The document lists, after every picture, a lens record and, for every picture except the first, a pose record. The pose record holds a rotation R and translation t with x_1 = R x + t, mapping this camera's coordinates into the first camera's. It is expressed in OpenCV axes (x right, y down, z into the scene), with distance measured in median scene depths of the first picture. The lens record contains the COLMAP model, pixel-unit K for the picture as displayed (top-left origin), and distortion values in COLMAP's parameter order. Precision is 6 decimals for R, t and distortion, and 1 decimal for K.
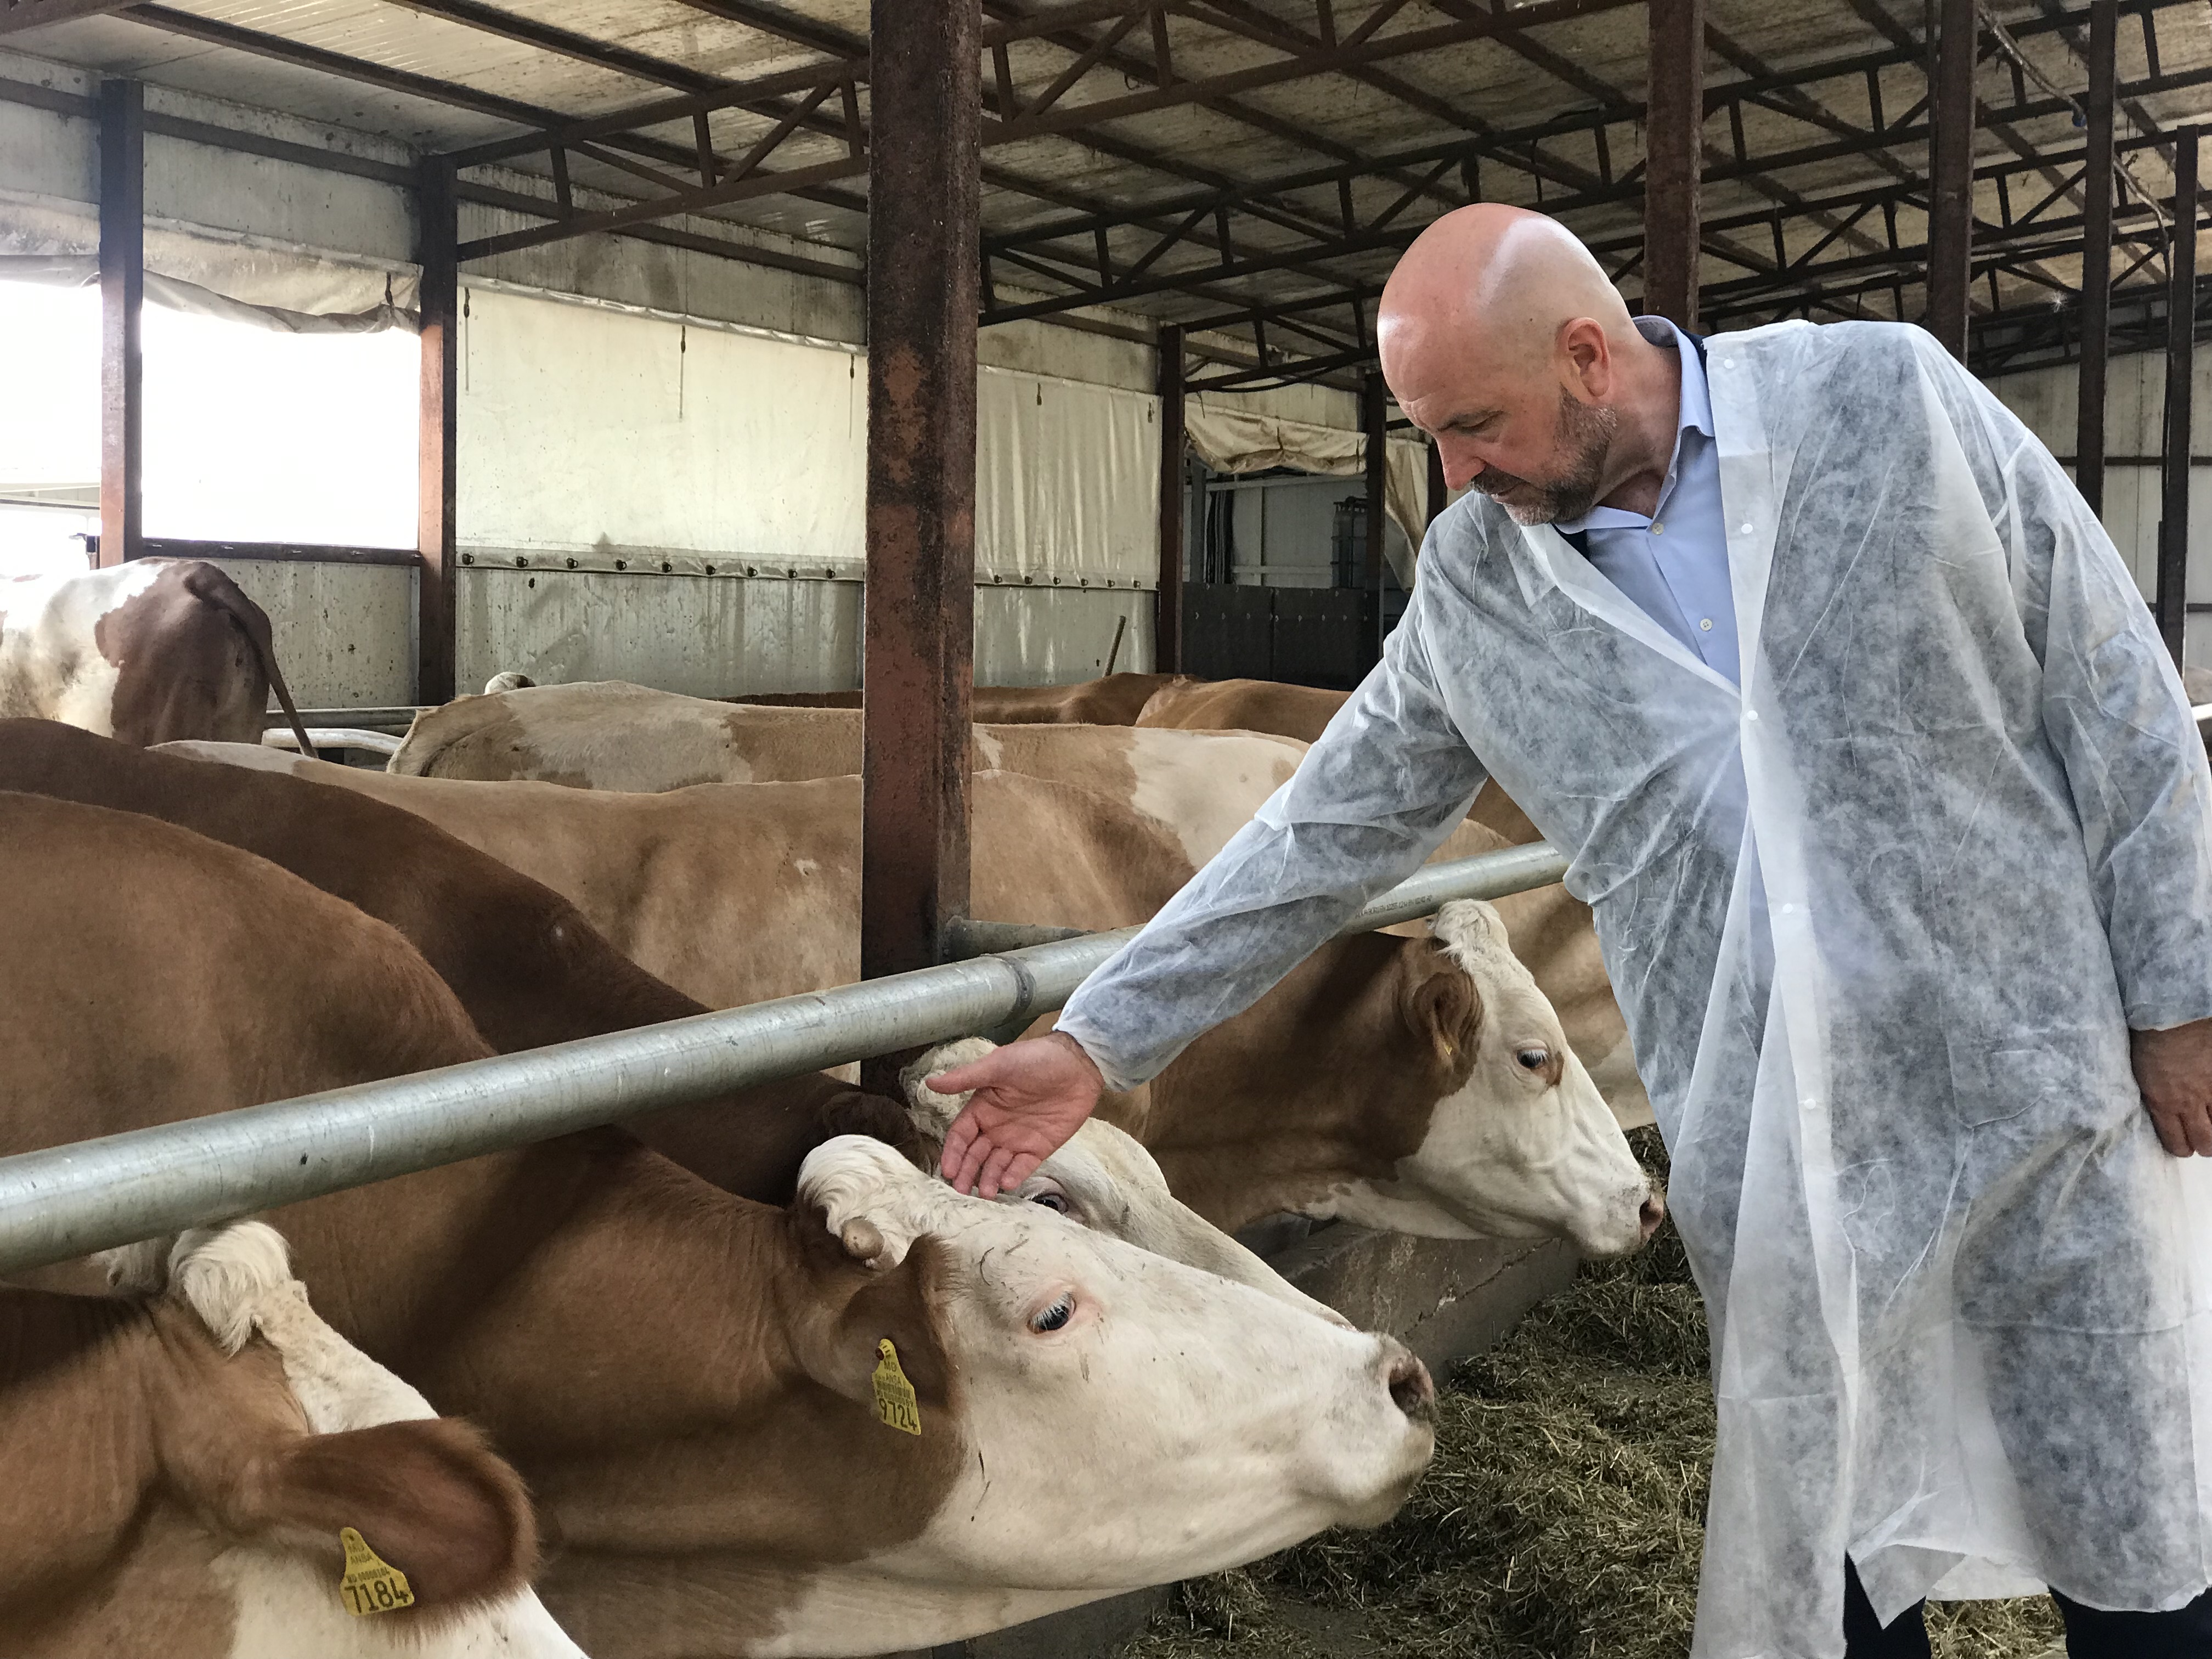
lens RADIAL K [[3669.0, 0, 1106.0], [0, 3669.0, 829.5], [0, 0, 1]] dist [-0.013437, -0.069523]
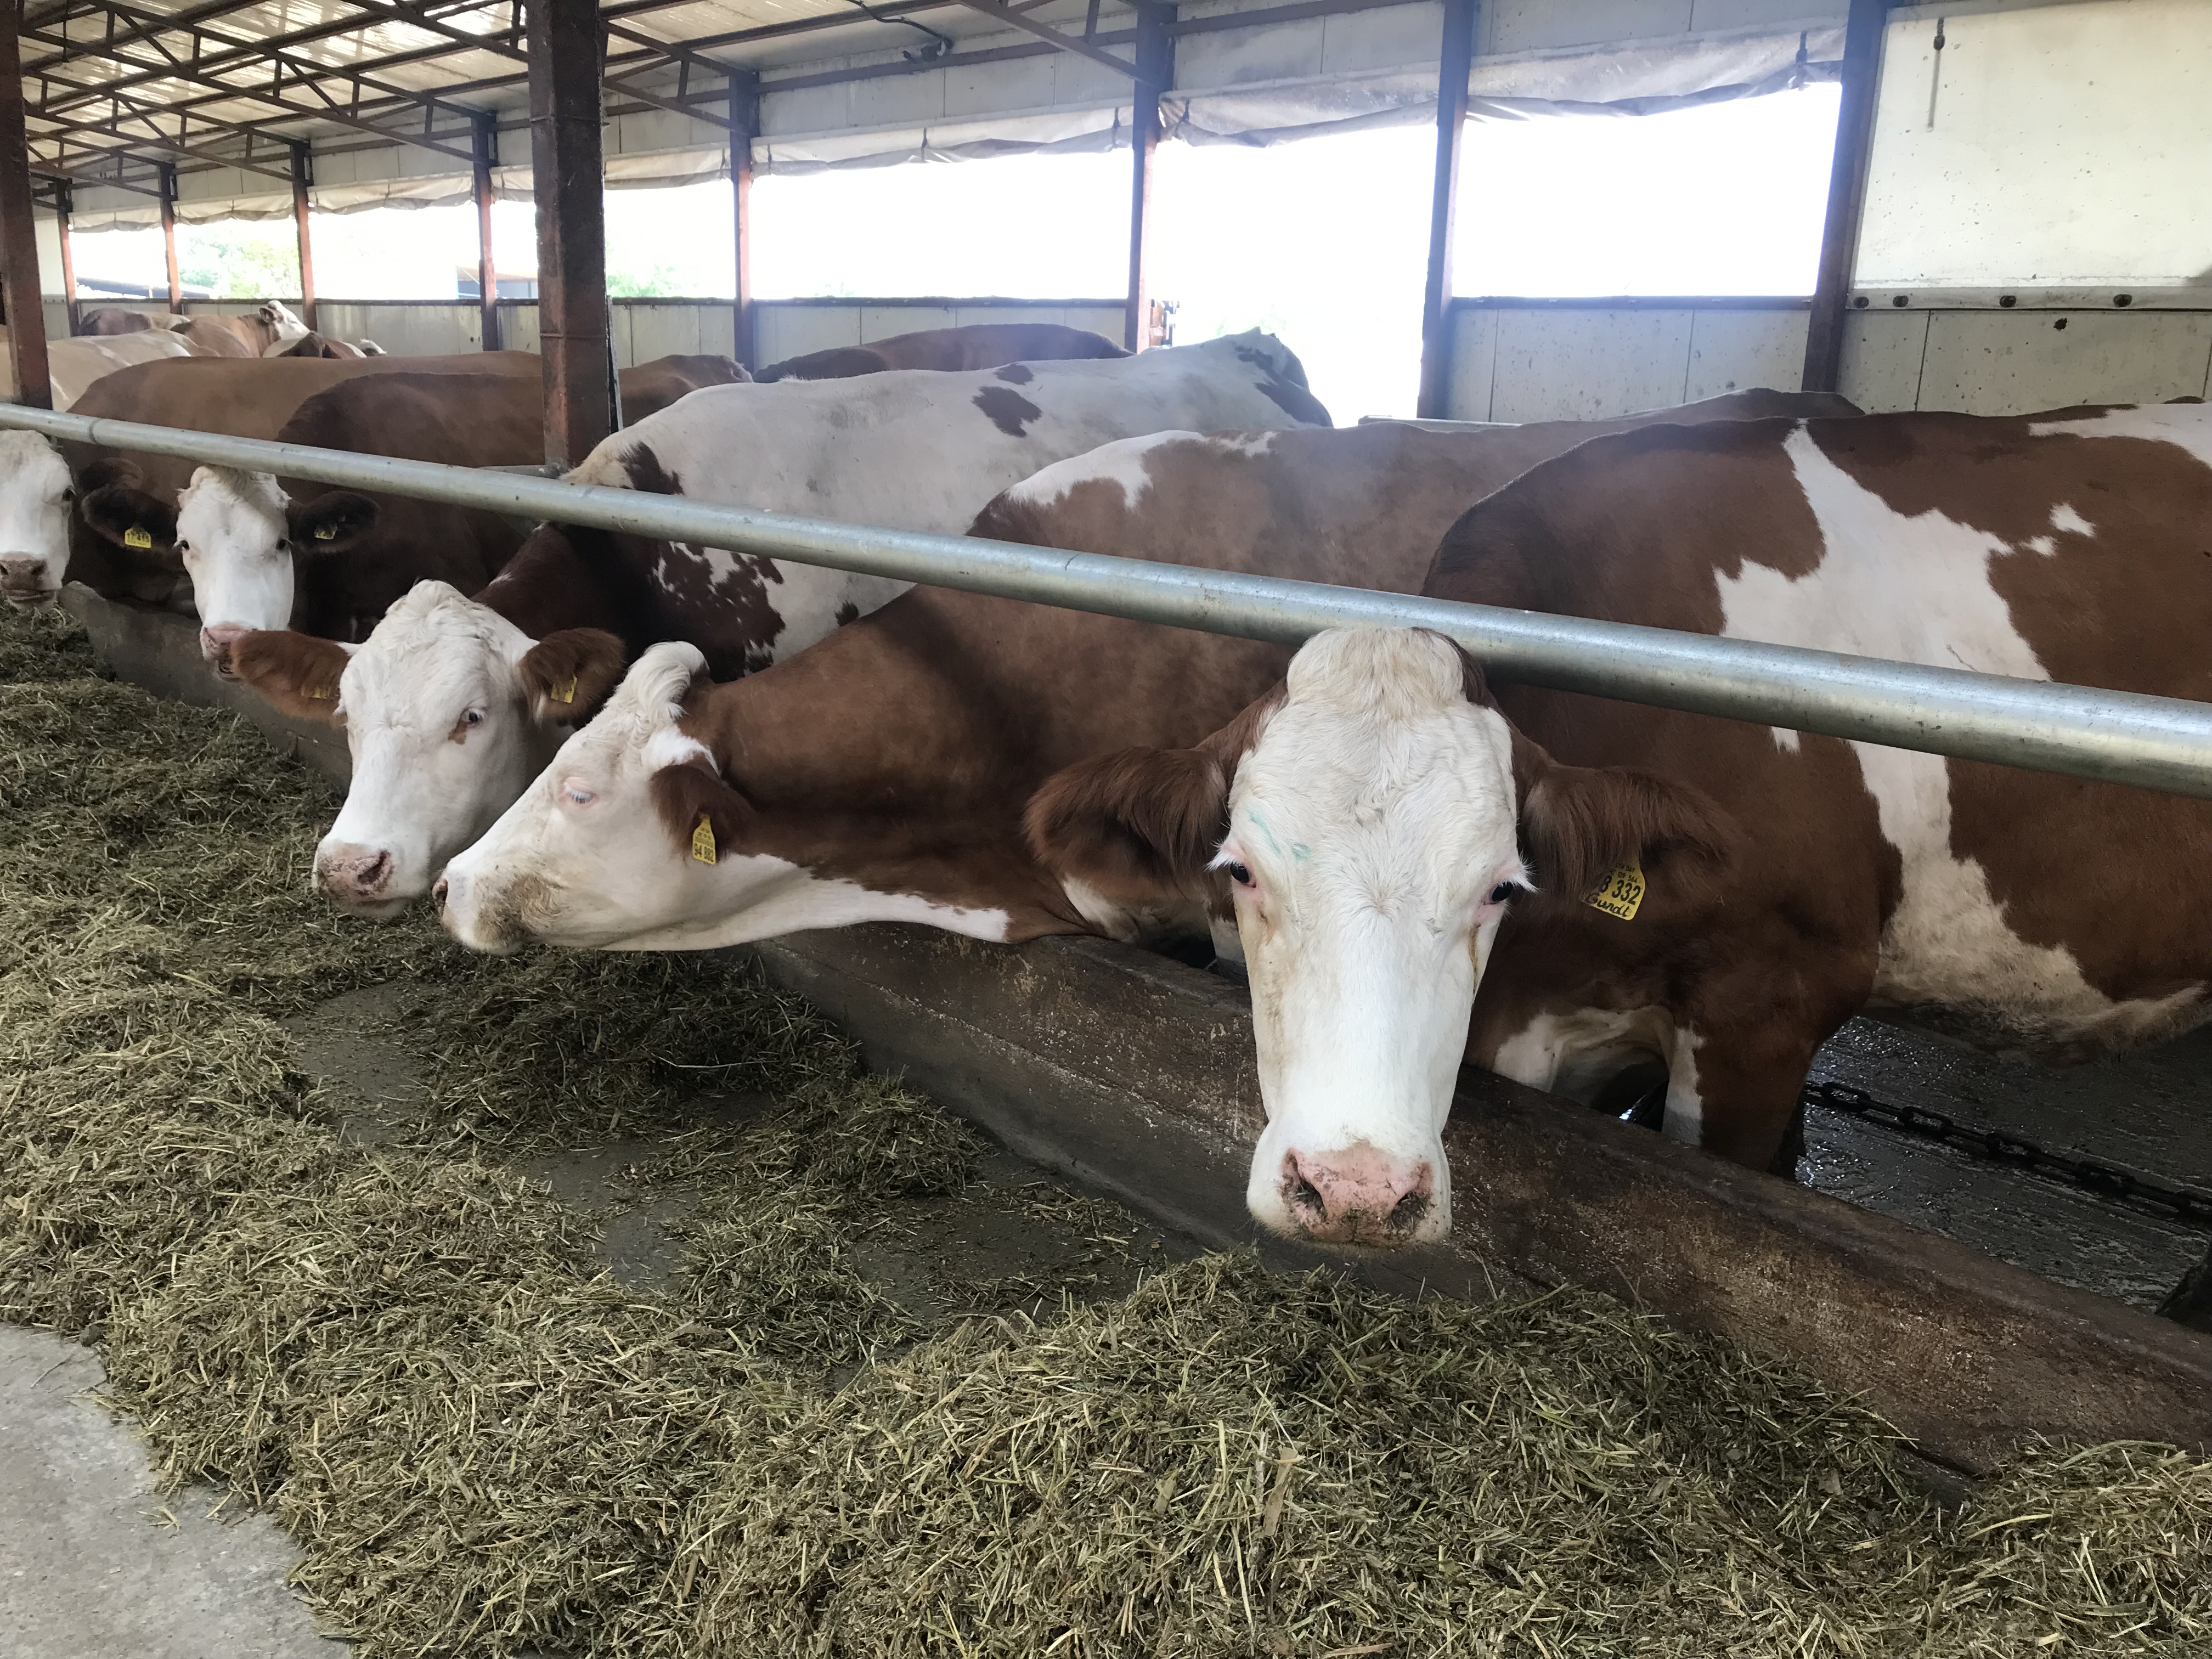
lens RADIAL K [[1797.4, 0, 1106.0], [0, 1797.4, 829.5], [0, 0, 1]] dist [0.006165, 0.007019]
pose [[-0.413970, 0.211965, -0.885268, 0.426735], [-0.076723, 0.960927, 0.265958, -0.052078], [0.907052, 0.178019, -0.381532, 1.087848]]
